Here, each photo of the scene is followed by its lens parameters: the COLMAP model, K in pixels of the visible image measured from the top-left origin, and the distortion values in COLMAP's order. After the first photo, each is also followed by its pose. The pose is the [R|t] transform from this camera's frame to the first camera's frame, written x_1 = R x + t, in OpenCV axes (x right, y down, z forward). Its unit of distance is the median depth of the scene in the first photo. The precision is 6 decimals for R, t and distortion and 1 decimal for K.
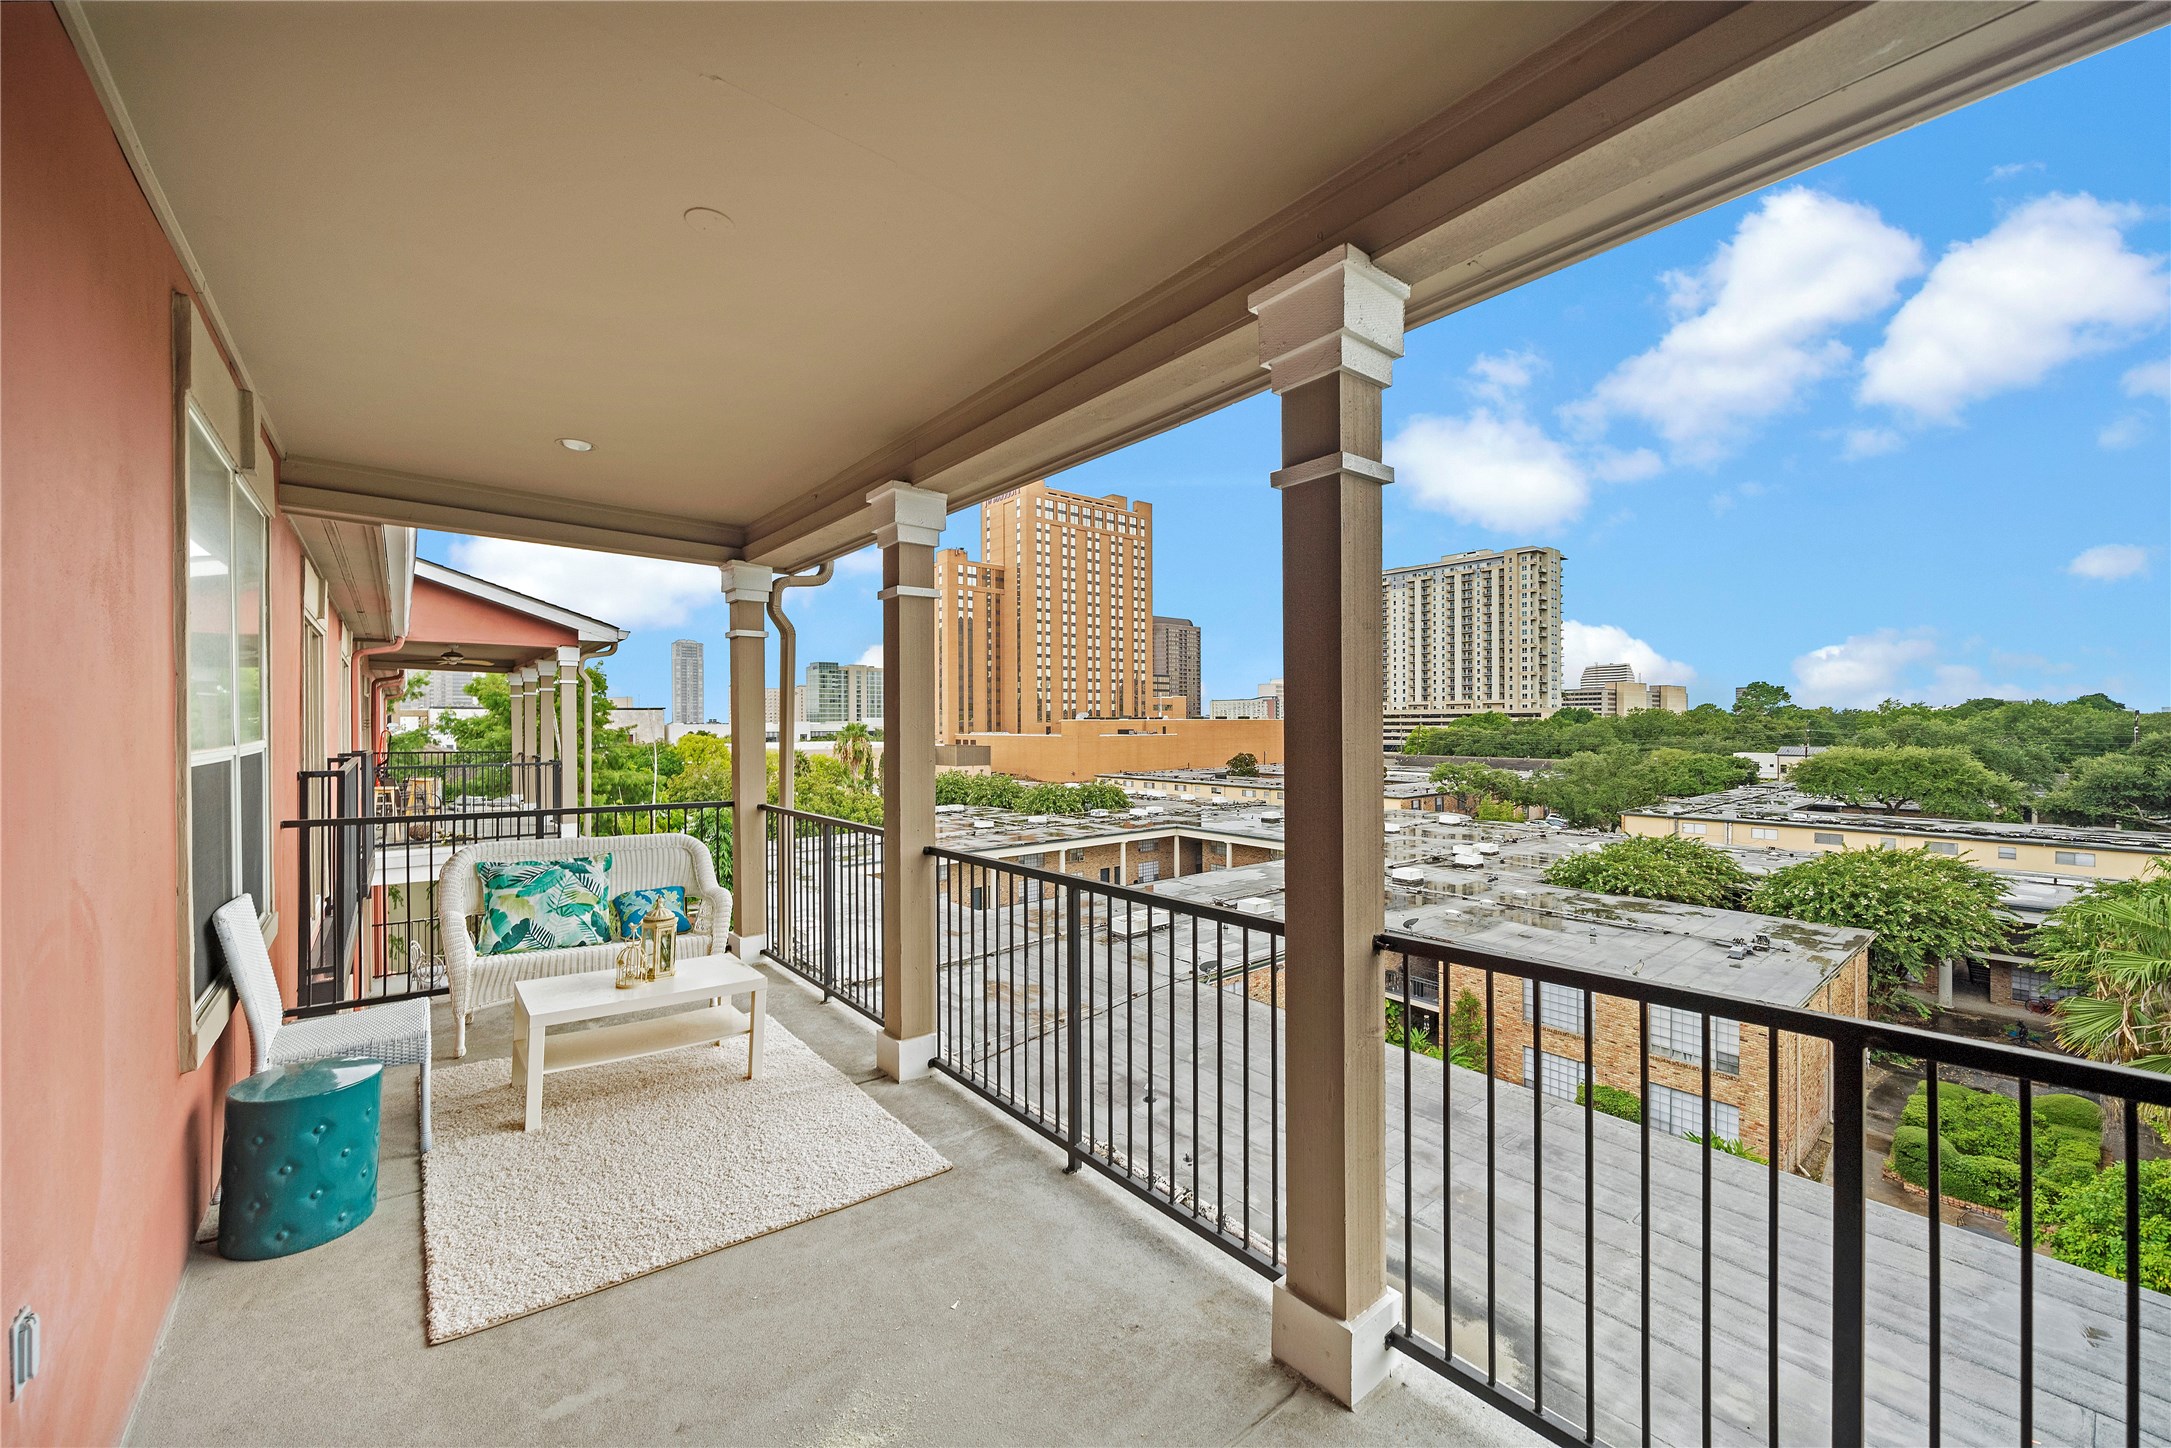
lens RADIAL K [[831.0, 0, 1086.7], [0, 831.0, 723.6], [0, 0, 1]] dist [-0.004352, -0.000033]
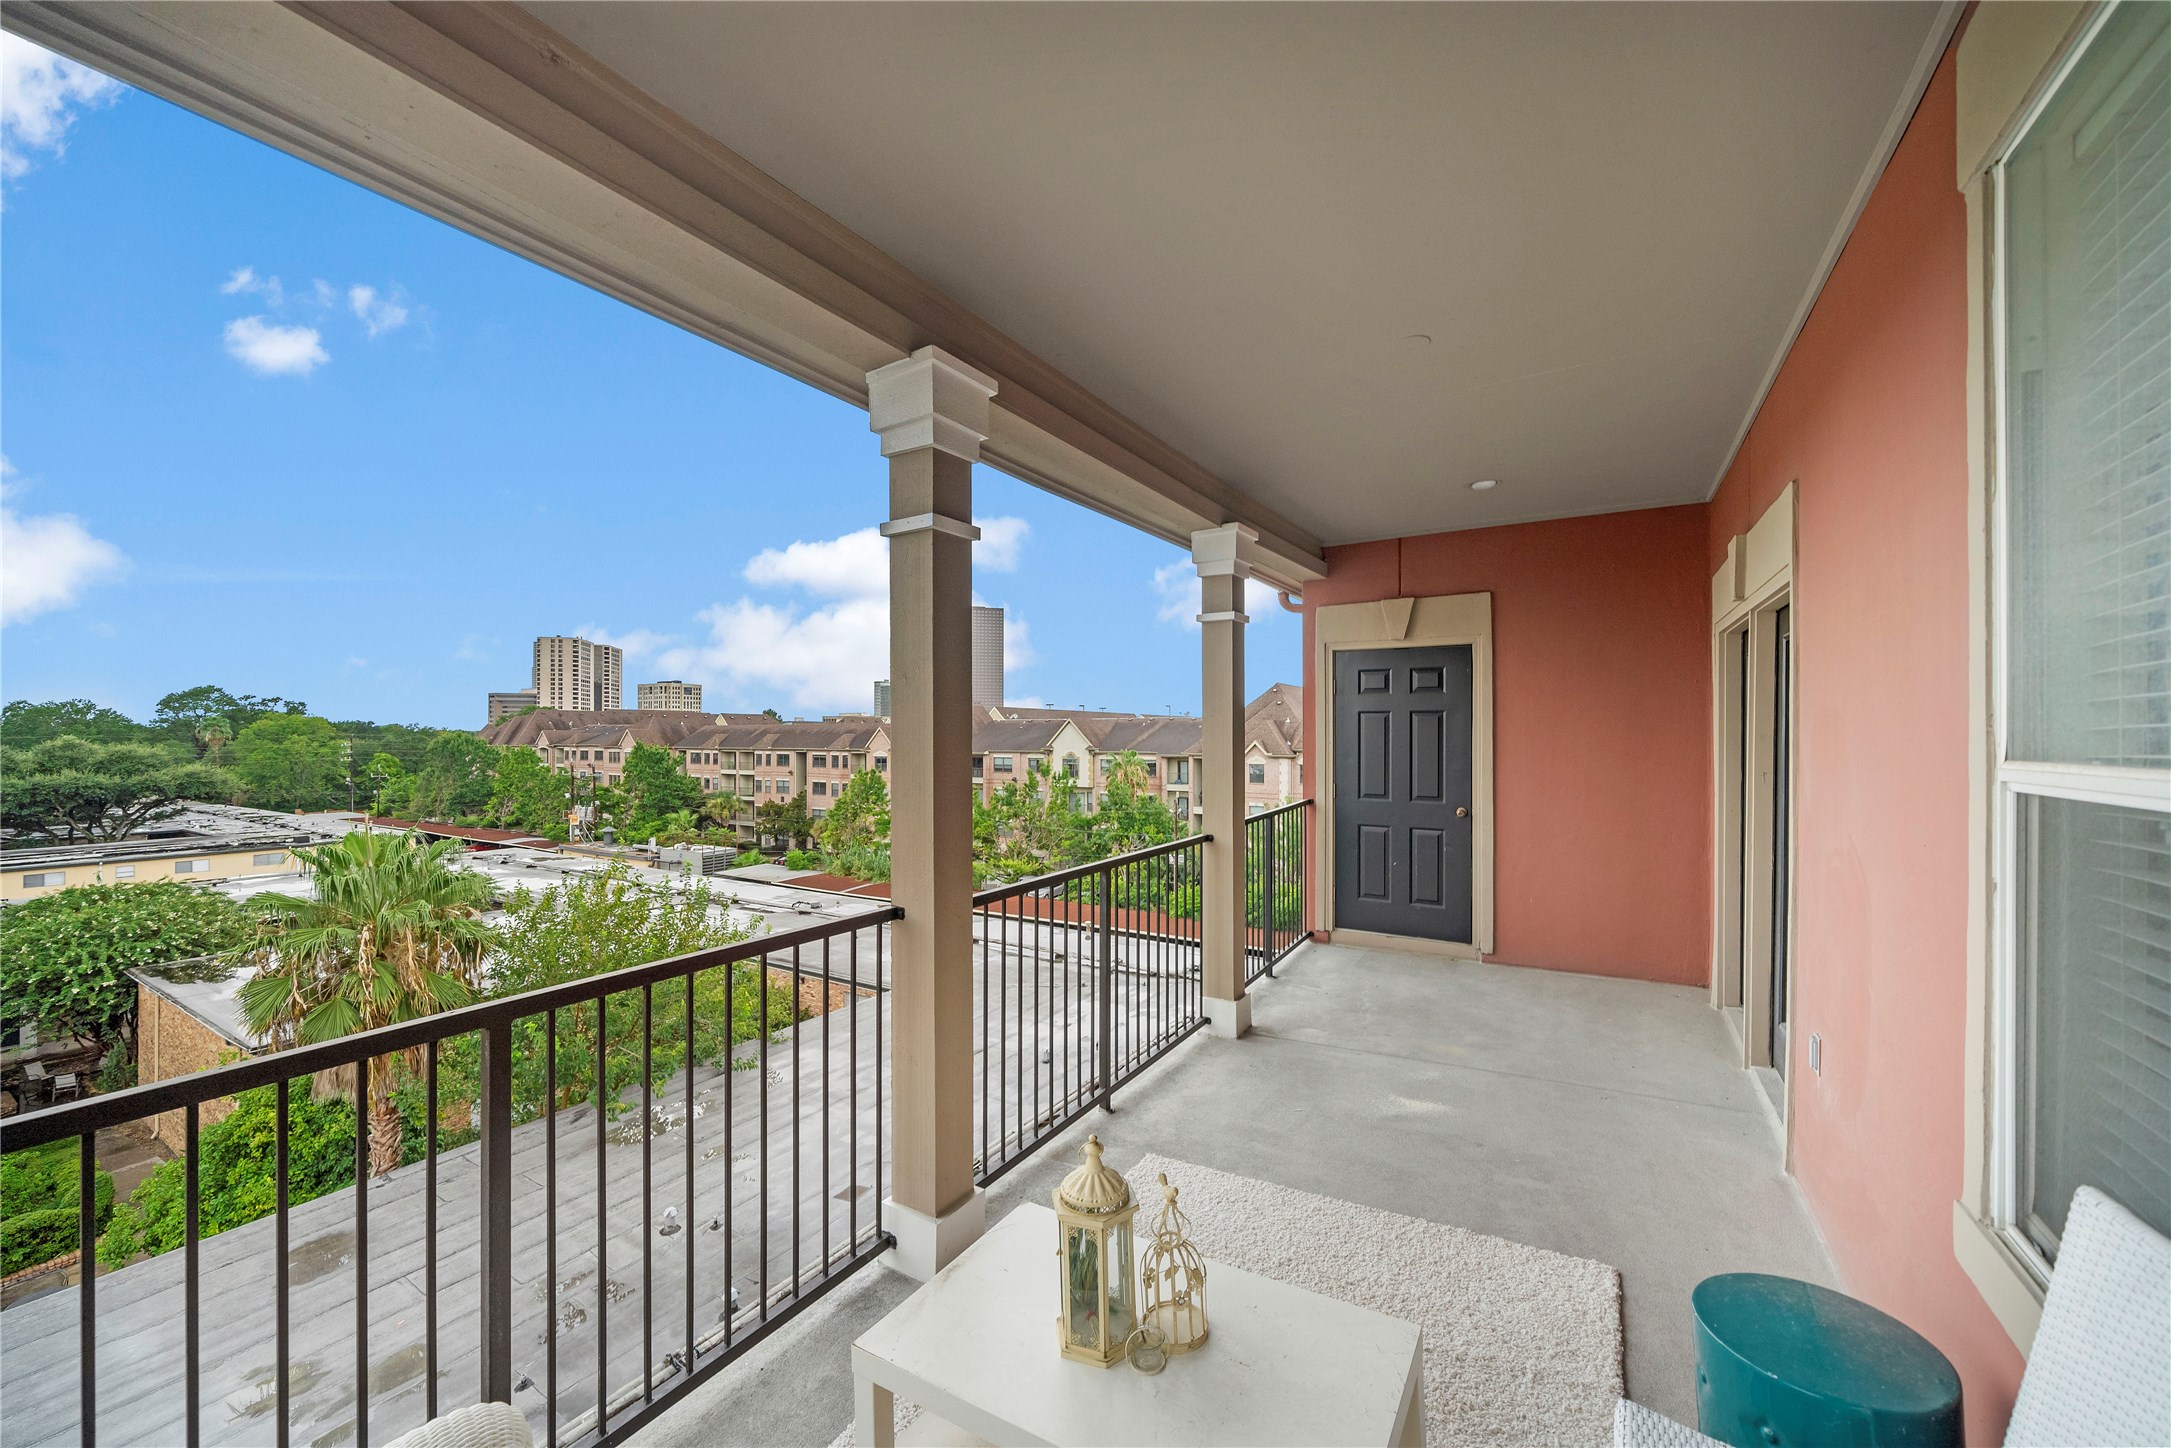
lens RADIAL K [[831.0, 0, 1090.0], [0, 831.0, 735.0], [0, 0, 1]] dist [-0.004352, -0.000033]
pose [[-0.327586, 0.004249, 0.944812, -0.981044], [0.002649, 0.999990, -0.003579, 0.010285], [-0.944818, 0.001331, -0.327594, 1.235604]]
